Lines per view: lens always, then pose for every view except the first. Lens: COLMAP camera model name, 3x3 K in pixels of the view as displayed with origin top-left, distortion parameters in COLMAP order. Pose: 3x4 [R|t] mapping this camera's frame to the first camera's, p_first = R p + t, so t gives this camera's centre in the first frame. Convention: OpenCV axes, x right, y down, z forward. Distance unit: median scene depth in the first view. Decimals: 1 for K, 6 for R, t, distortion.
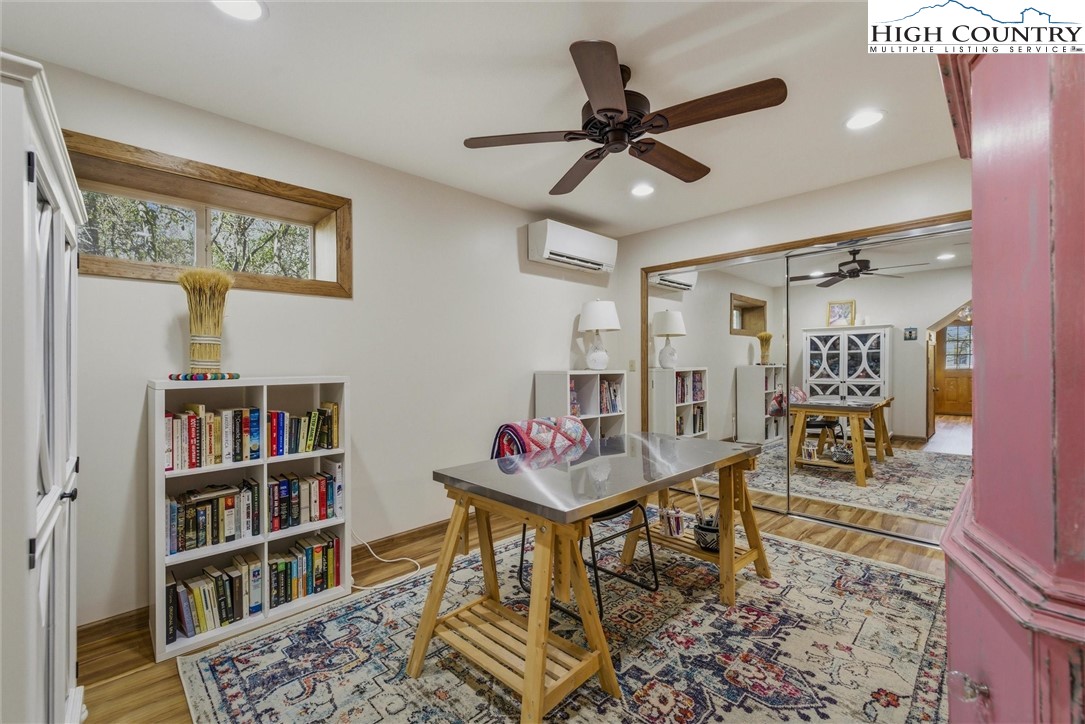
lens RADIAL K [[463.3, 0, 543.5], [0, 463.3, 365.2], [0, 0, 1]] dist [0.001832, 0.000109]
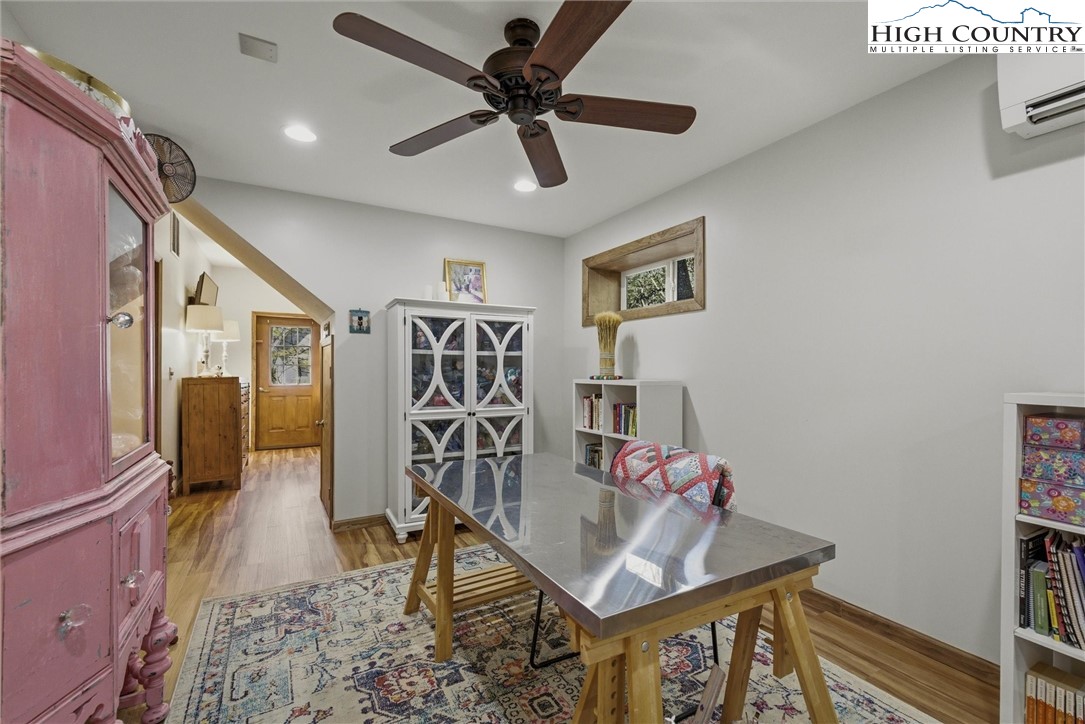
lens RADIAL K [[463.3, 0, 543.5], [0, 463.3, 365.2], [0, 0, 1]] dist [0.001832, 0.000109]
pose [[-0.261296, -0.003595, -0.965252, 1.076619], [0.000660, 0.999992, -0.003903, -0.018139], [0.965259, -0.001657, -0.261291, 1.386515]]
